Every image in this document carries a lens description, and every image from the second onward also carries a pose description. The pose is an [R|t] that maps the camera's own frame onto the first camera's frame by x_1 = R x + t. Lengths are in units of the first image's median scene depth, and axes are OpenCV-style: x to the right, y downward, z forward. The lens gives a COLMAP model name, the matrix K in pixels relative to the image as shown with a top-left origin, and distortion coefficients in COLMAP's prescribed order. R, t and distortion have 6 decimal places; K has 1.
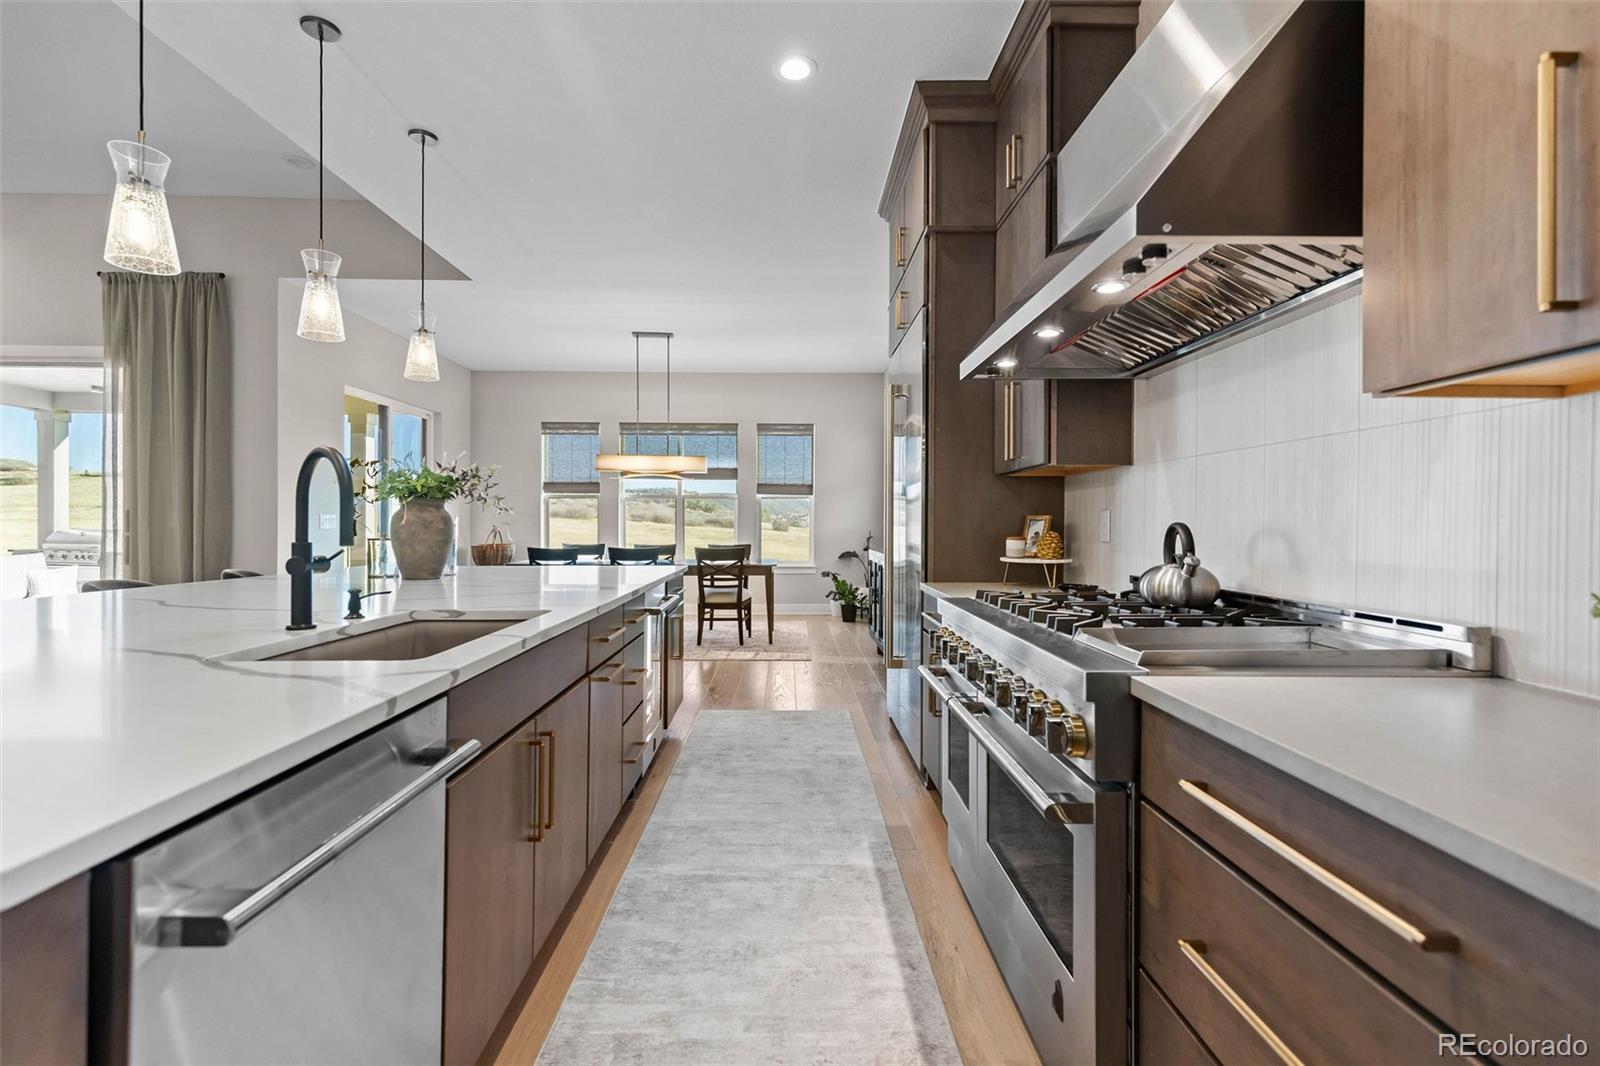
lens RADIAL K [[717.3, 0, 794.0], [0, 717.3, 526.7], [0, 0, 1]] dist [0.013920, -0.002765]
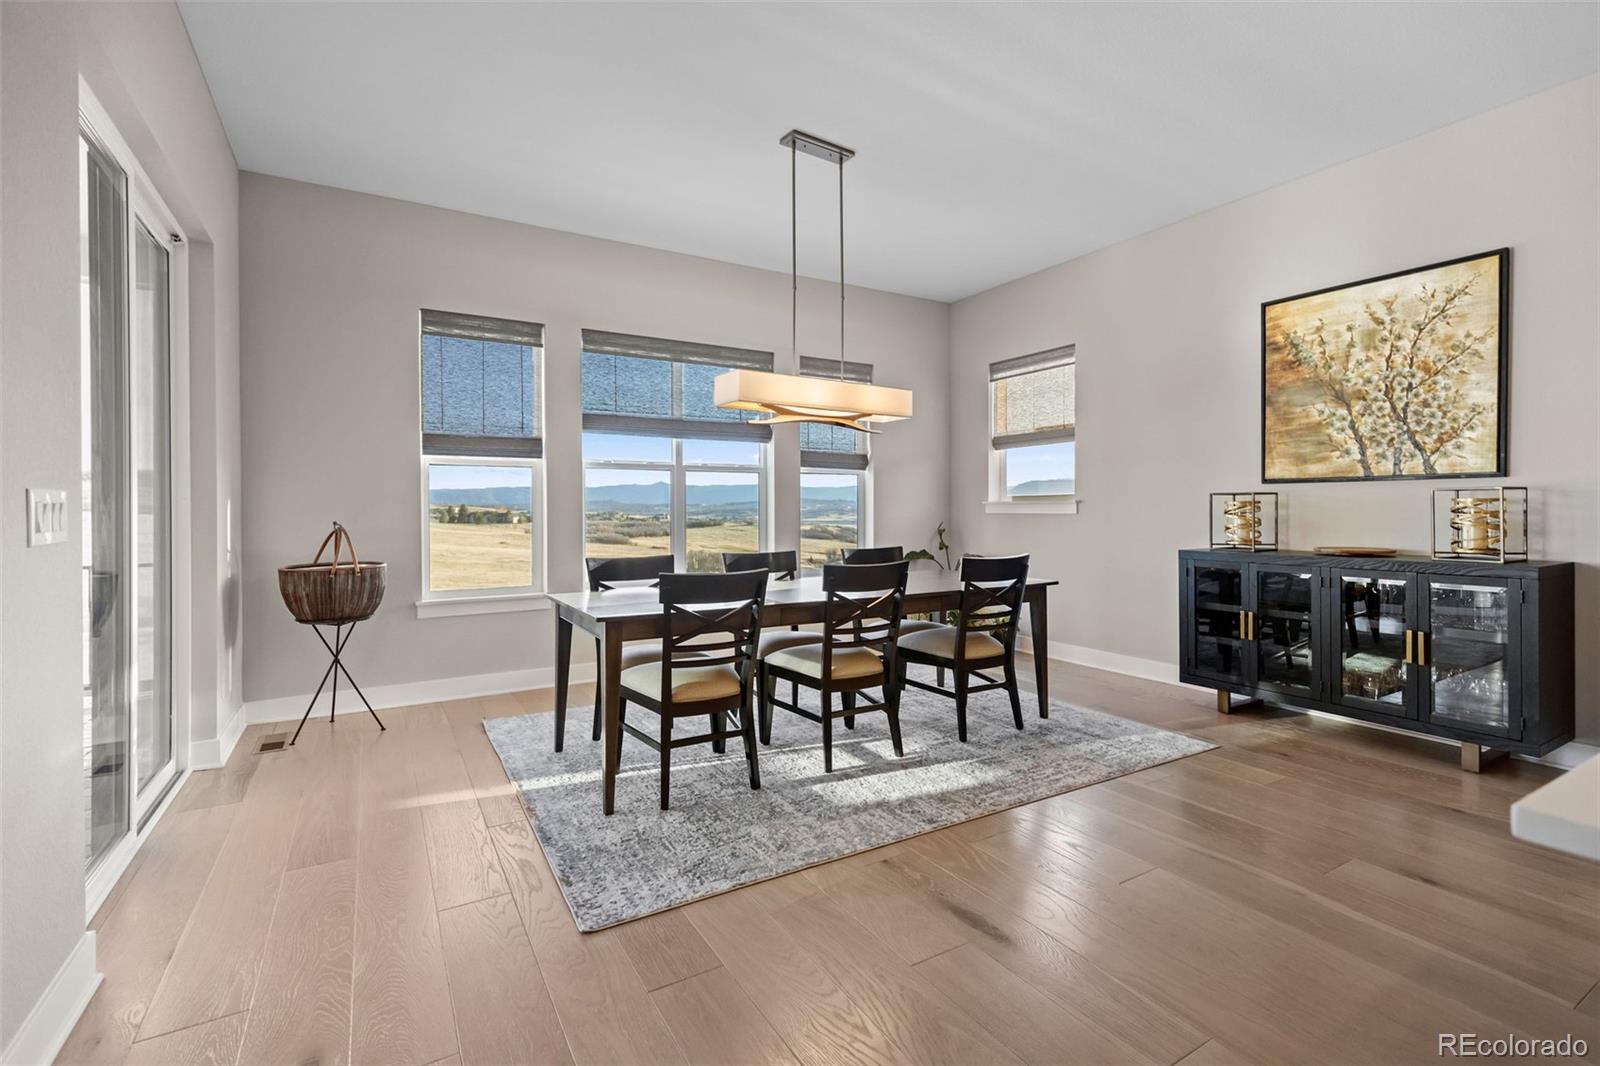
lens RADIAL K [[717.3, 0, 801.9], [0, 717.3, 514.6], [0, 0, 1]] dist [0.013920, -0.002765]
pose [[0.864772, -0.009932, 0.502067, -0.790377], [0.010687, 0.999942, 0.001374, -0.007227], [-0.502051, 0.004177, 0.864828, 0.941662]]
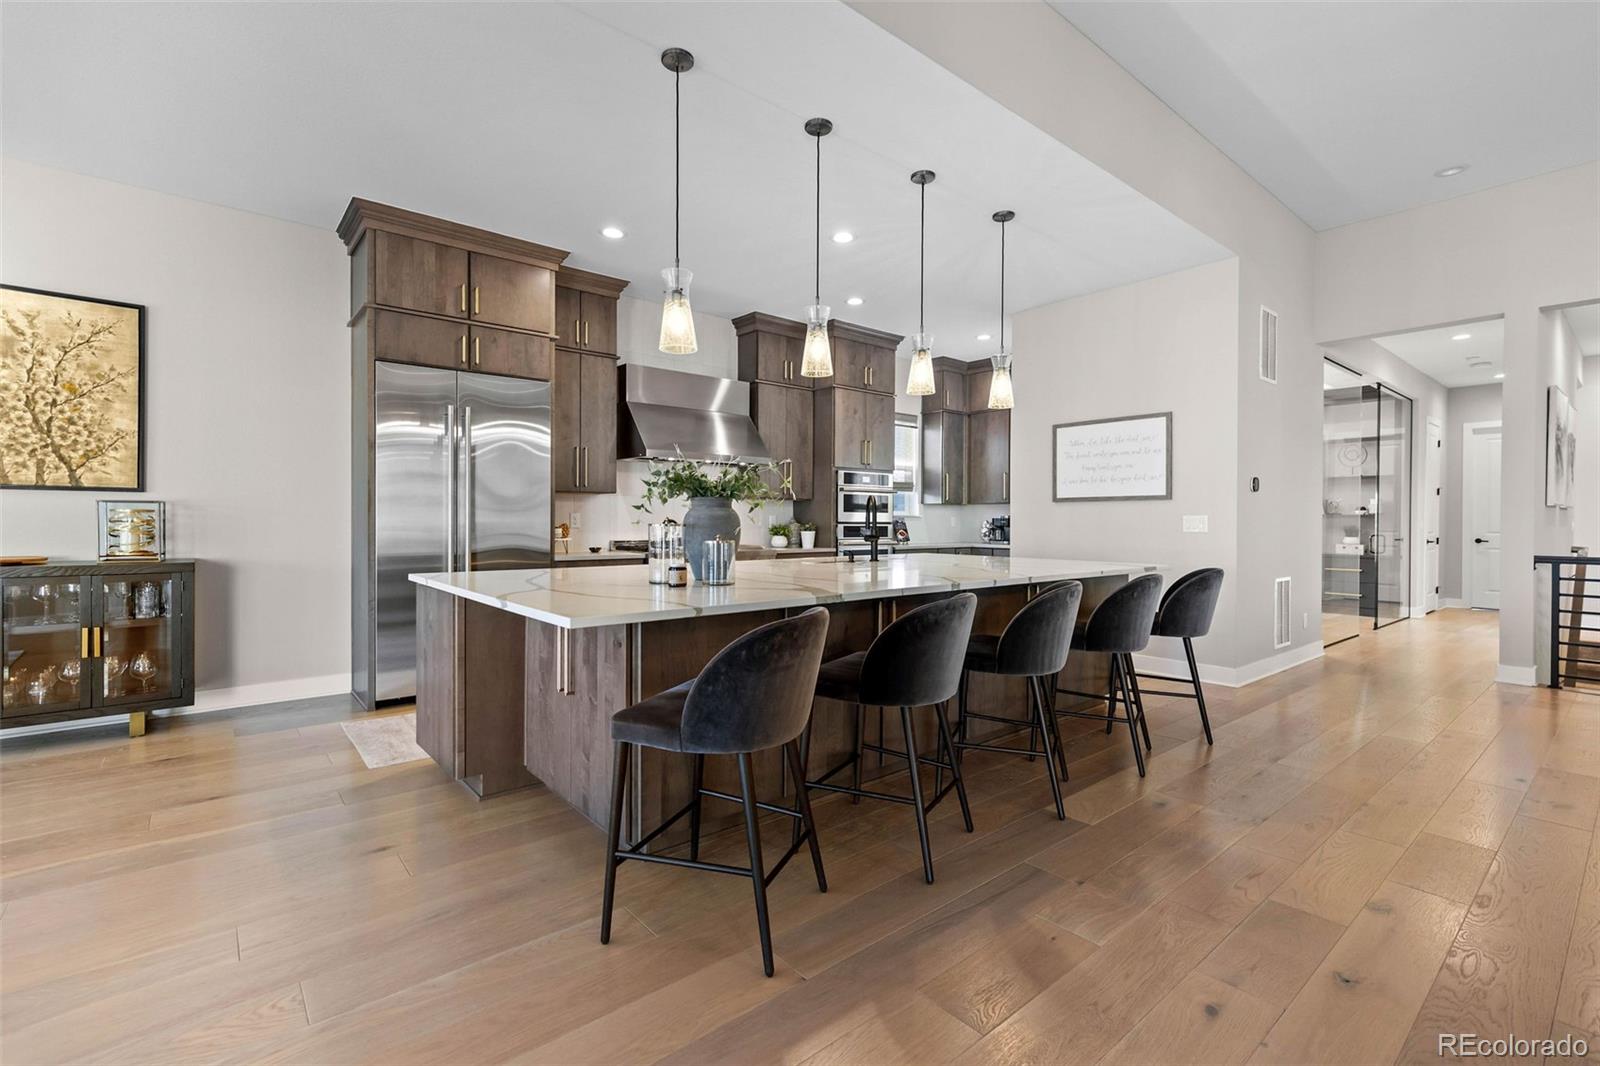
lens RADIAL K [[717.3, 0, 796.4], [0, 717.3, 525.3], [0, 0, 1]] dist [0.013920, -0.002765]
pose [[-0.628745, -0.014059, 0.777485, -1.032407], [-0.003229, 0.999875, 0.015470, -0.012778], [-0.777605, 0.007216, -0.628712, 1.169987]]
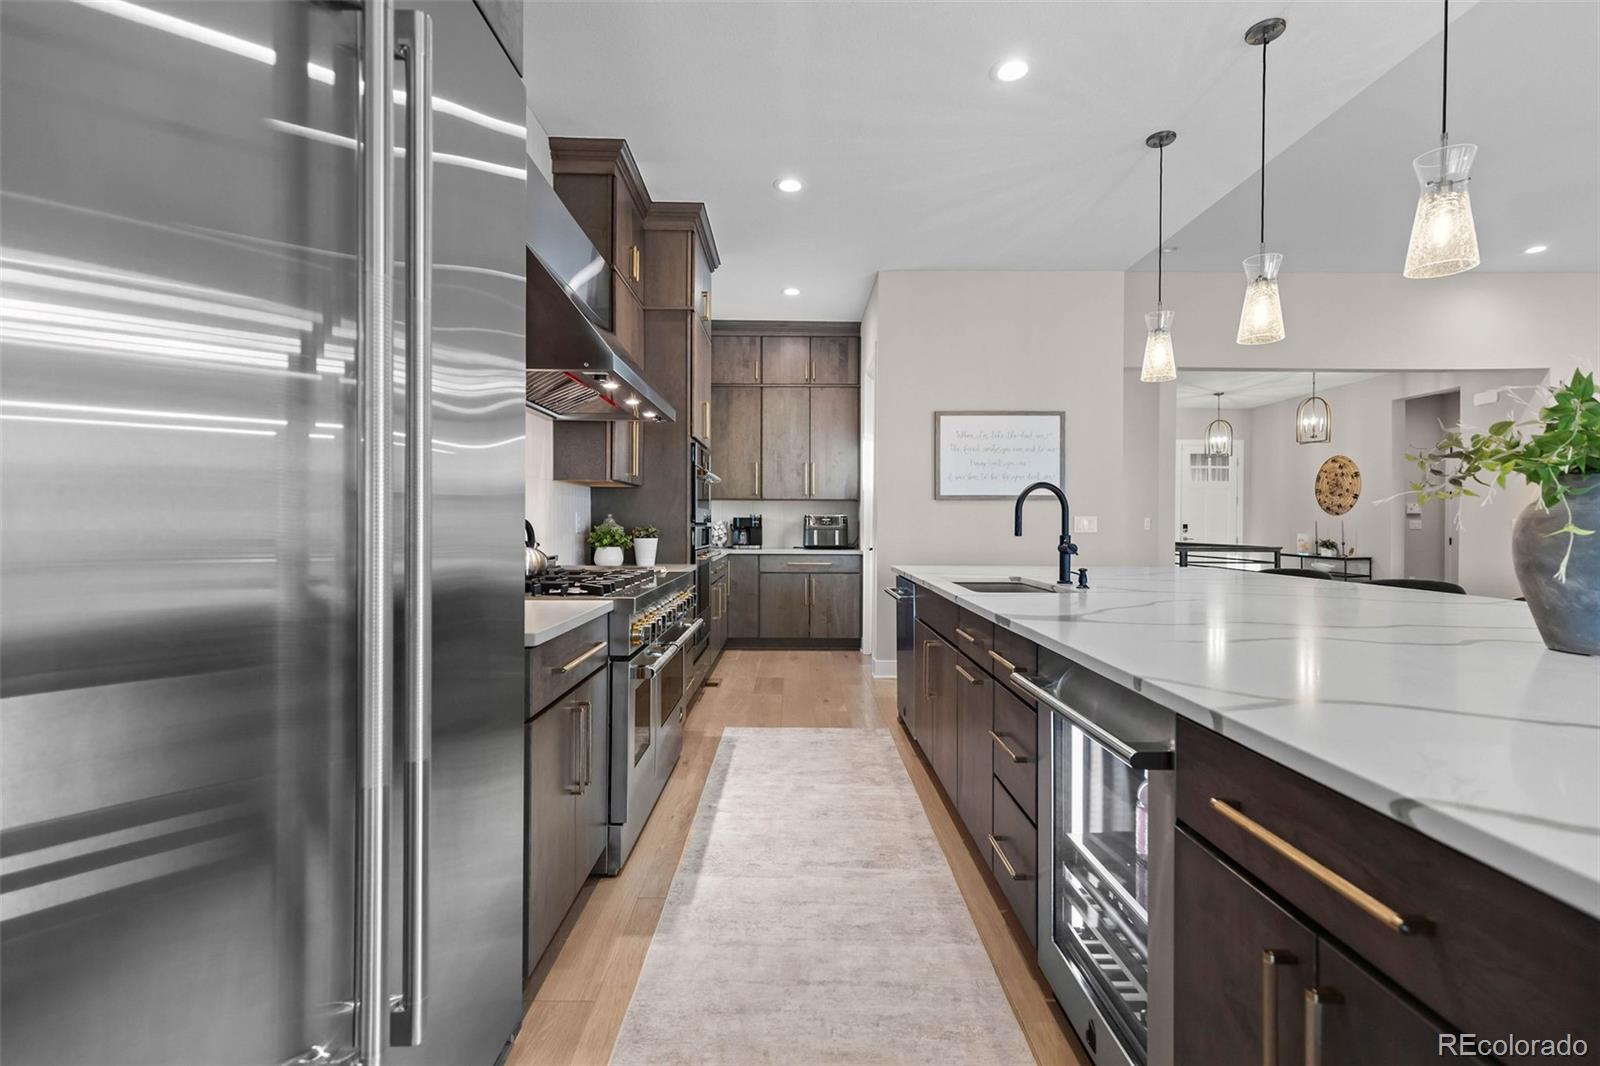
lens RADIAL K [[717.3, 0, 796.8], [0, 717.3, 528.3], [0, 0, 1]] dist [0.013920, -0.002765]
pose [[-0.999885, -0.013717, 0.006491, -0.010963], [-0.013611, 0.999778, 0.016081, -0.006483], [-0.006710, 0.015991, -0.999850, 1.113732]]
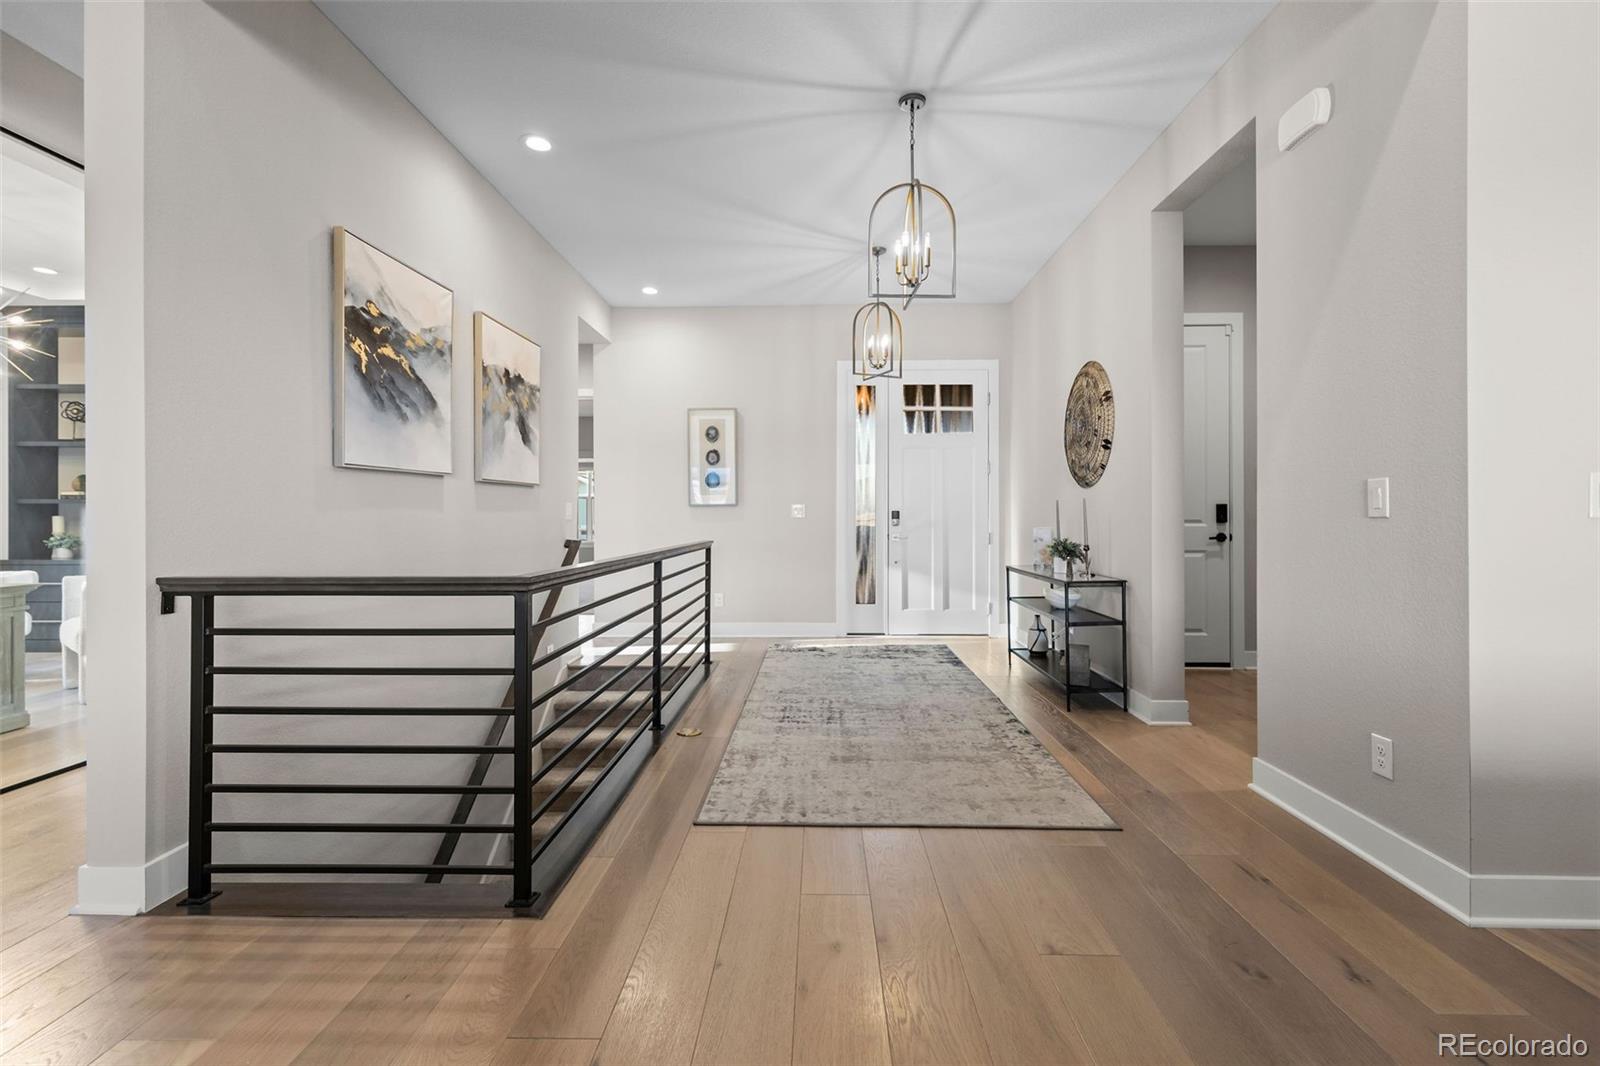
lens RADIAL K [[717.3, 0, 793.0], [0, 717.3, 505.2], [0, 0, 1]] dist [0.013920, -0.002765]
pose [[-0.998663, -0.003377, 0.051592, -1.318250], [-0.003898, 0.999942, -0.009995, 0.004630], [-0.051555, -0.010183, -0.998618, -0.086506]]
